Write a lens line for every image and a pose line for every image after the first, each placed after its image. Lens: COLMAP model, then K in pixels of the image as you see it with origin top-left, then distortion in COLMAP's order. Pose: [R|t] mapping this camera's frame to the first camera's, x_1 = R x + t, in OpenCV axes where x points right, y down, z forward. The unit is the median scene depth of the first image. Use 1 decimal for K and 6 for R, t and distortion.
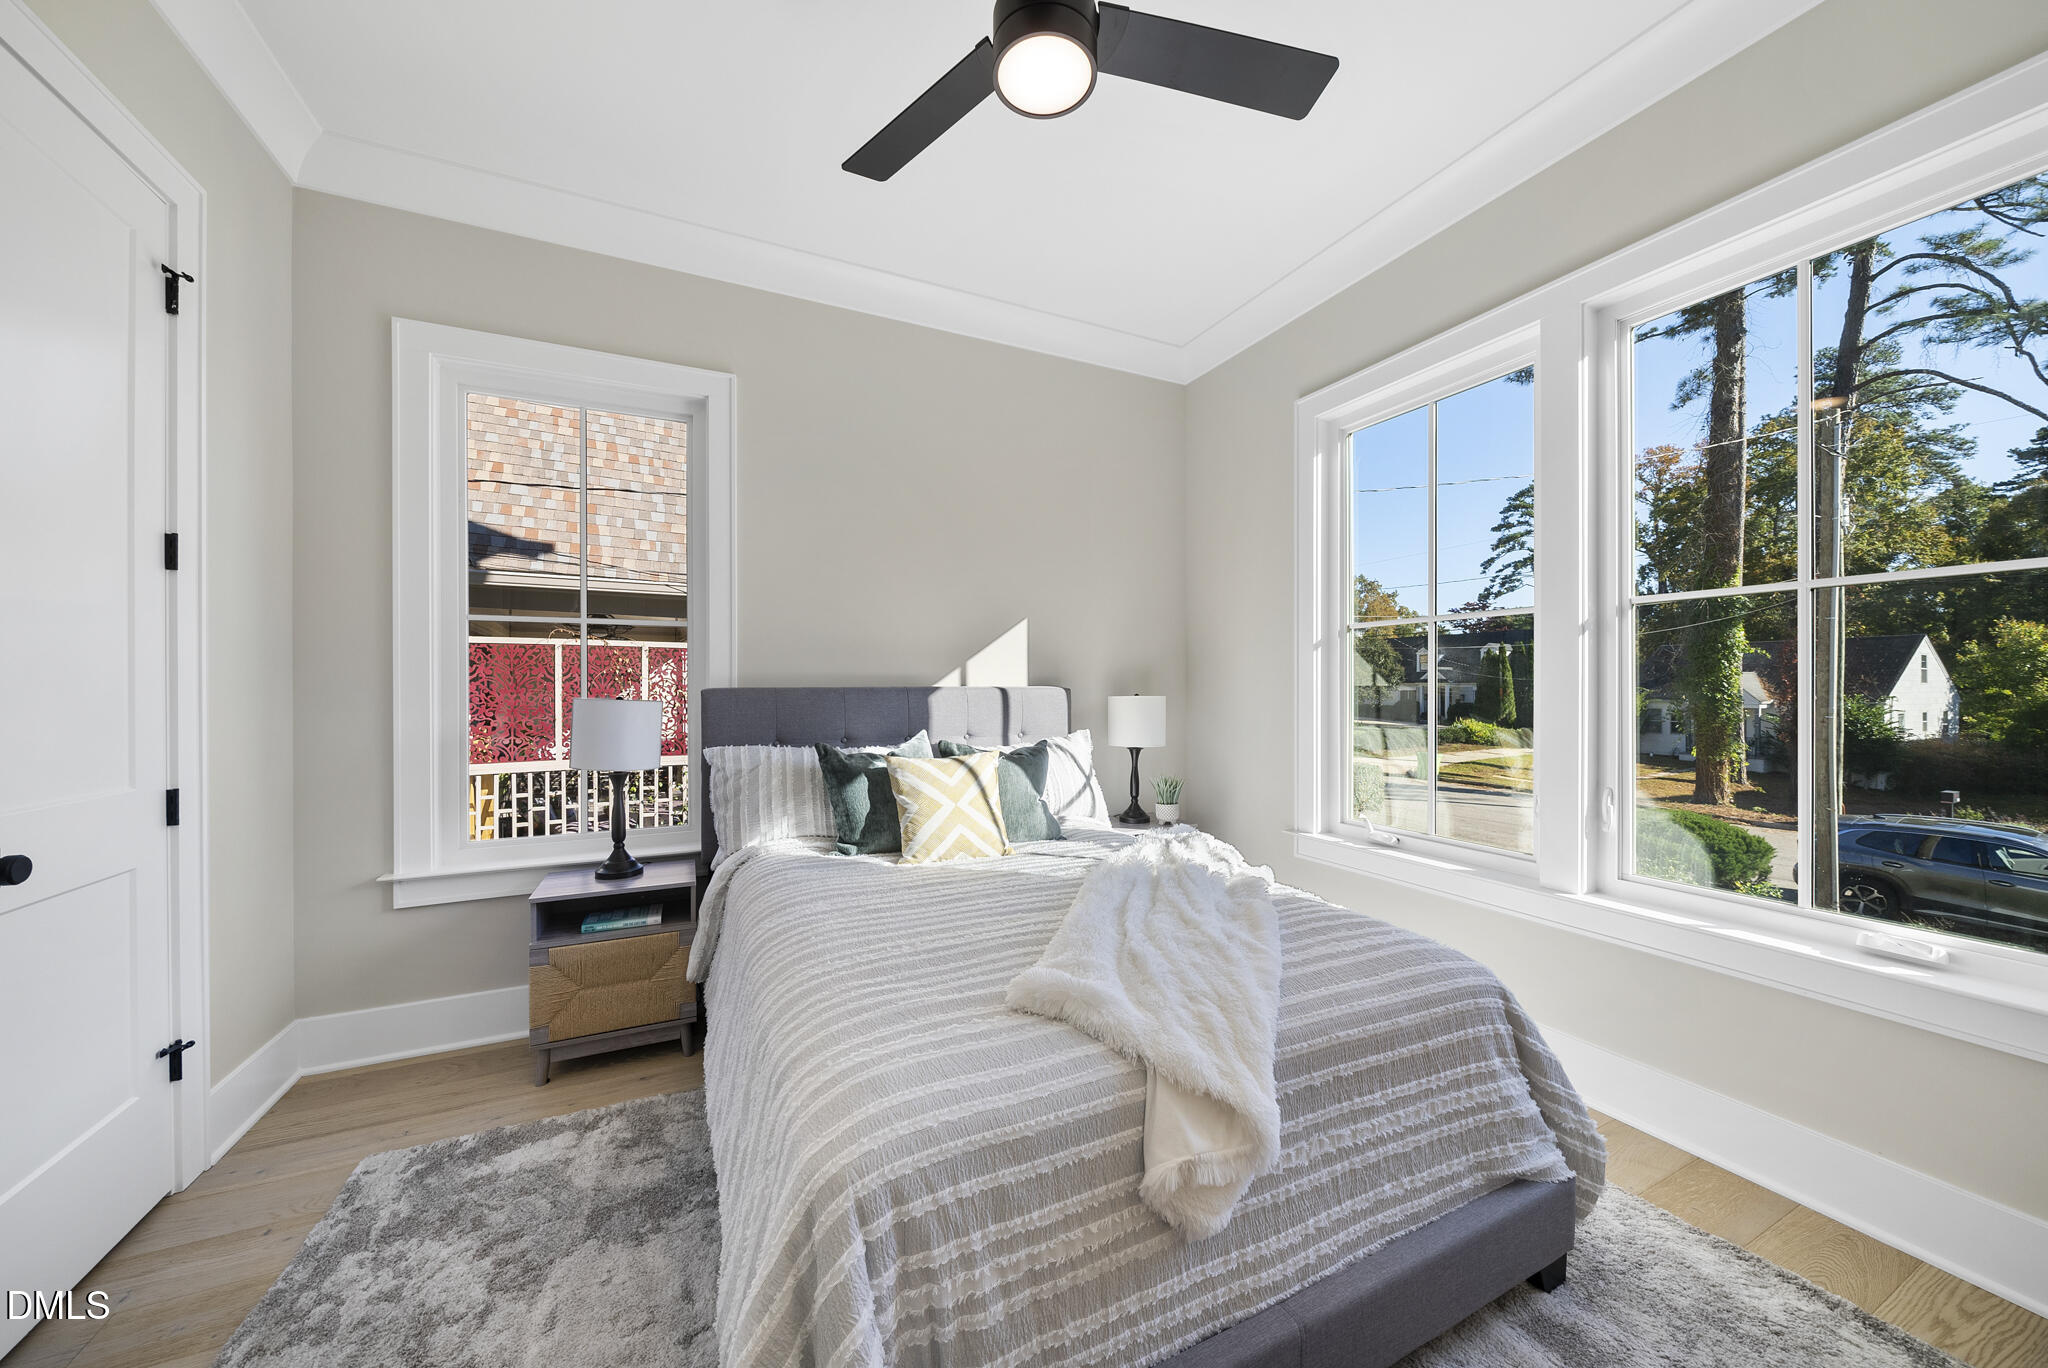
lens RADIAL K [[709.2, 0, 1021.5], [0, 709.2, 690.1], [0, 0, 1]] dist [-0.006792, 0.000239]
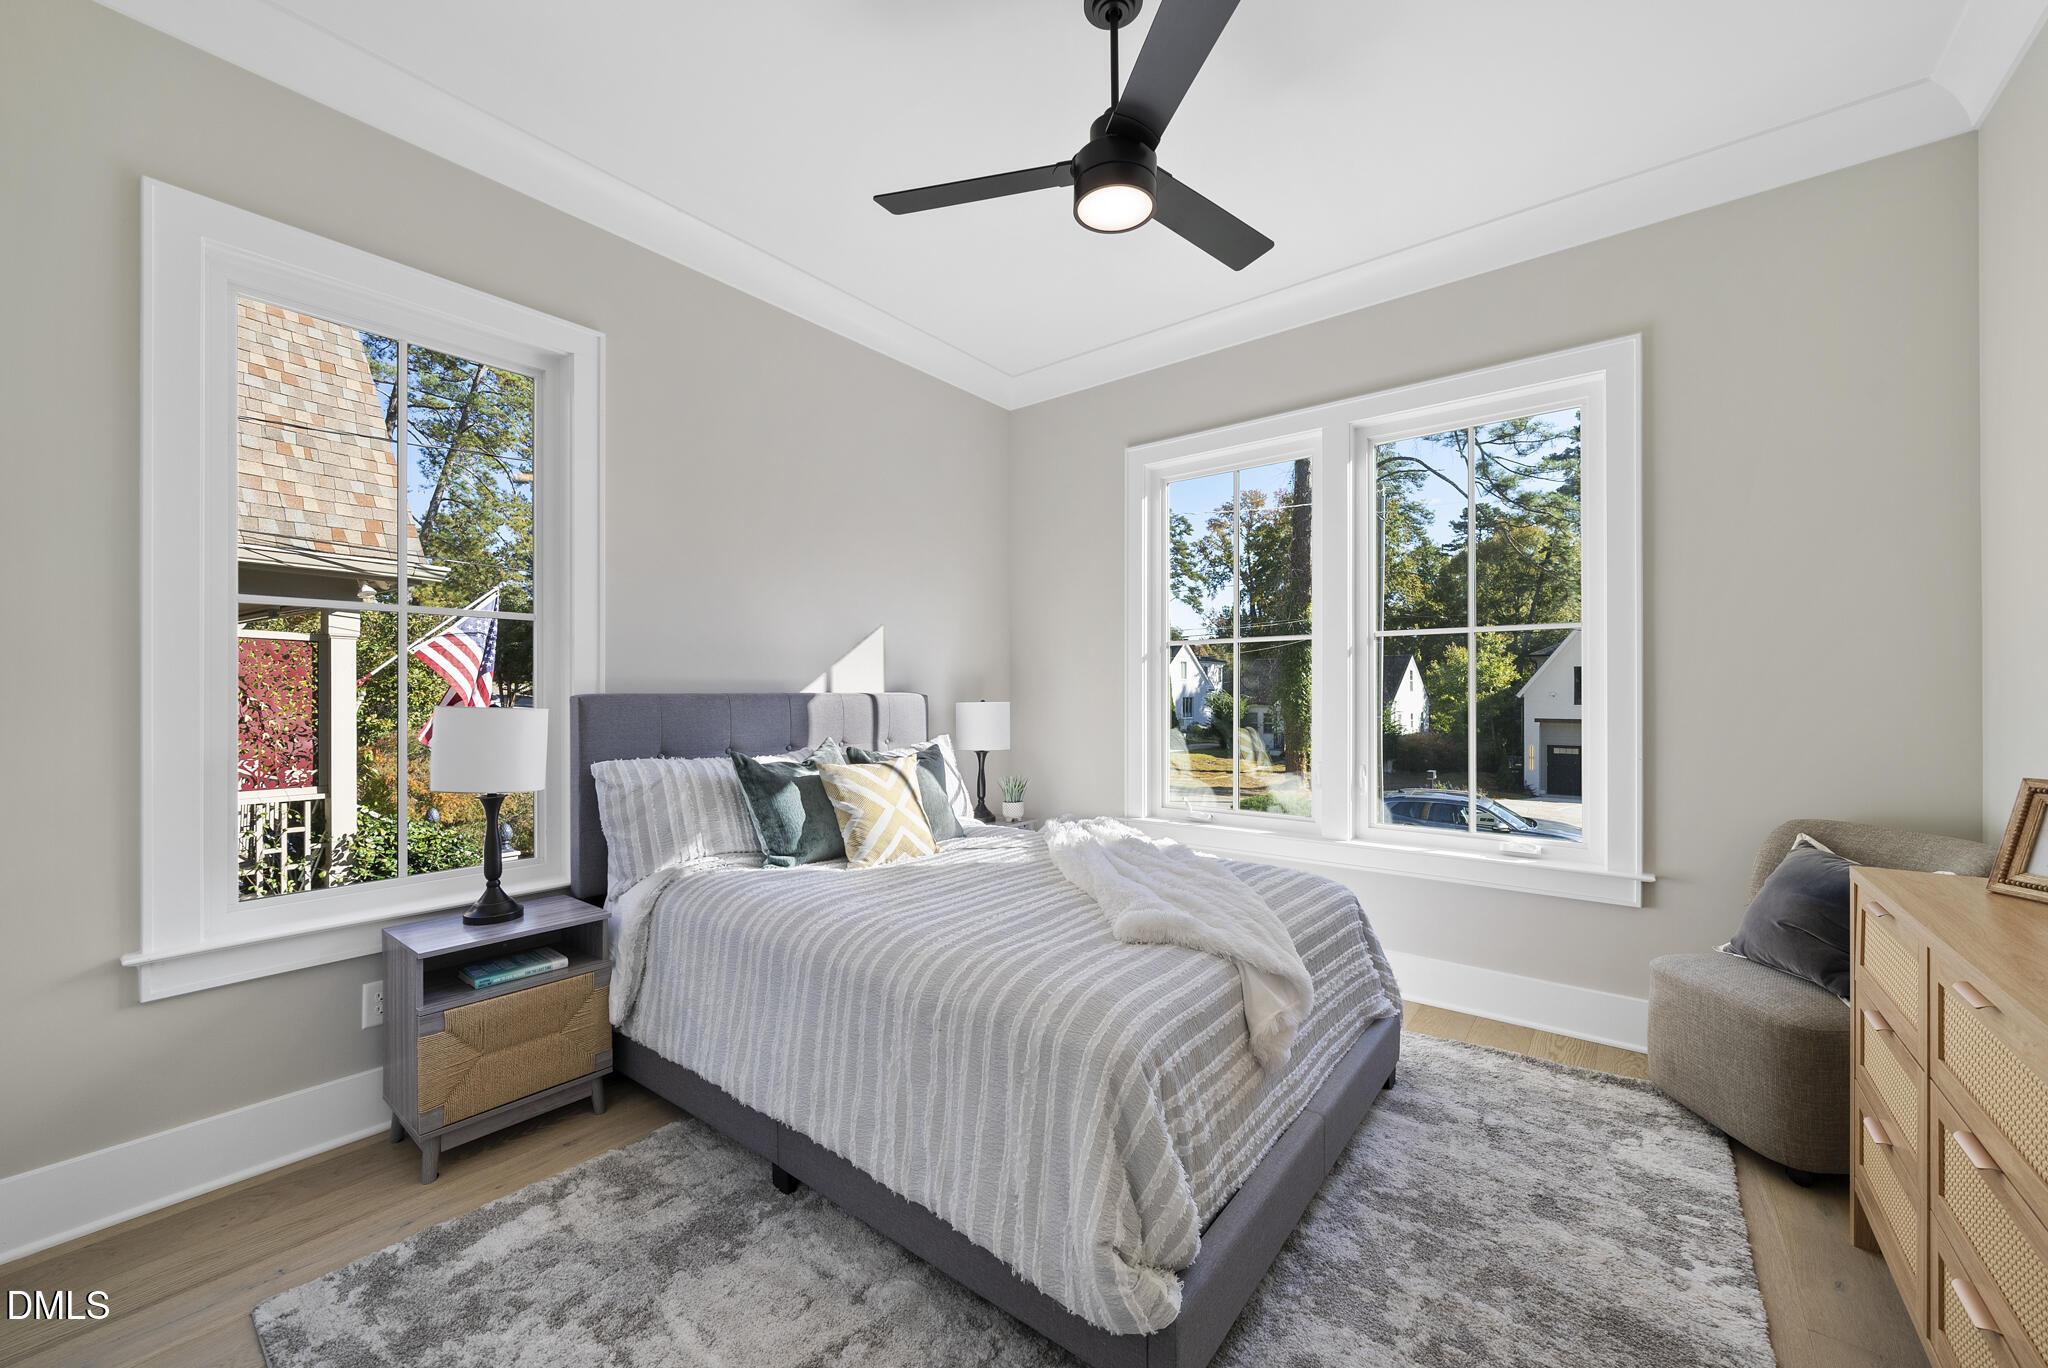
lens RADIAL K [[778.5, 0, 1029.4], [0, 778.5, 693.5], [0, 0, 1]] dist [-0.003569, 0.000387]
pose [[0.896496, 0.000861, 0.443050, -0.437493], [0.001302, 0.999989, -0.004578, 0.001603], [-0.443049, 0.004681, 0.896485, -0.105473]]
